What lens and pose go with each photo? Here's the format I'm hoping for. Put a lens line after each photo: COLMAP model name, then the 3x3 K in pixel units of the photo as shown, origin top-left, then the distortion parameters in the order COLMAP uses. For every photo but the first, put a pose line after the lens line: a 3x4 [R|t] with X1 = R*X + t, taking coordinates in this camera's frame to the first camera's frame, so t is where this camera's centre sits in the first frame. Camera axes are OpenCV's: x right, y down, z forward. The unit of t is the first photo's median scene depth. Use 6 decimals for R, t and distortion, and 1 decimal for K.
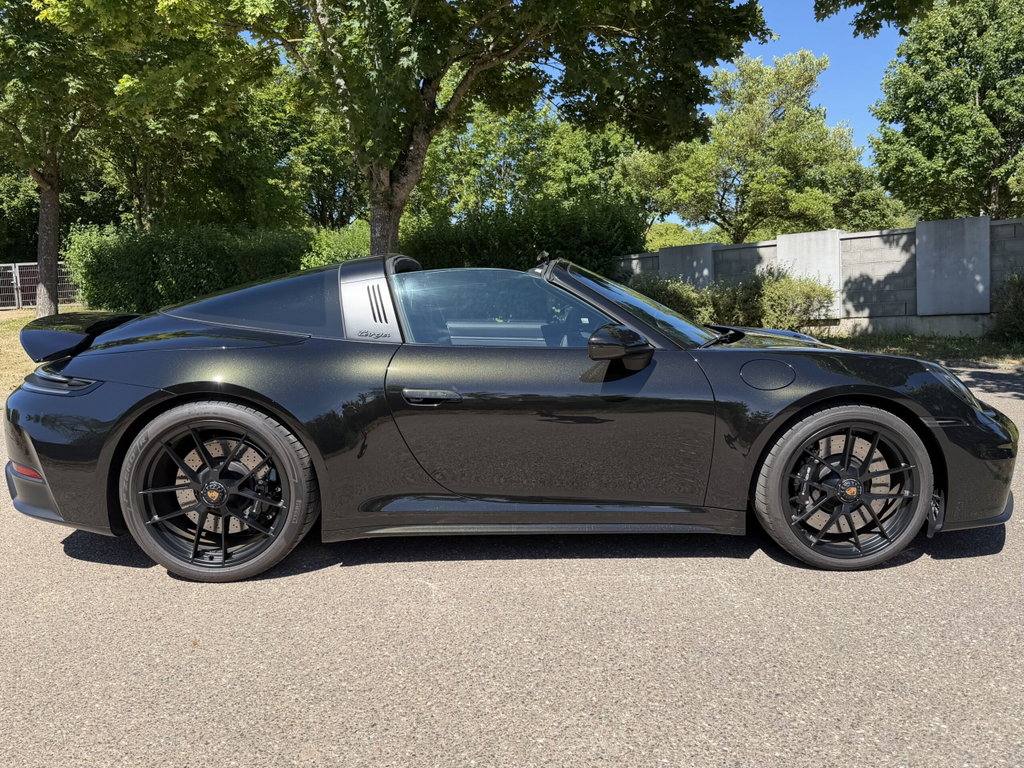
lens RADIAL K [[784.1, 0, 512.0], [0, 784.1, 384.0], [0, 0, 1]] dist [0.049174, -0.079317]
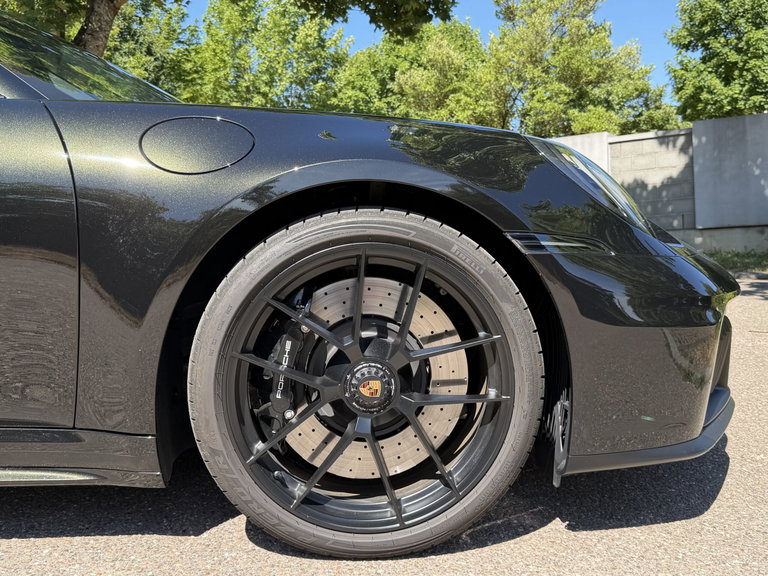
lens RADIAL K [[769.9, 0, 384.0], [0, 769.9, 288.0], [0, 0, 1]] dist [0.184065, -0.438713]
pose [[0.998815, 0.005343, 0.048377, 0.135718], [-0.002249, 0.997960, -0.063796, 0.034289], [-0.048619, 0.063612, 0.996790, 0.172987]]
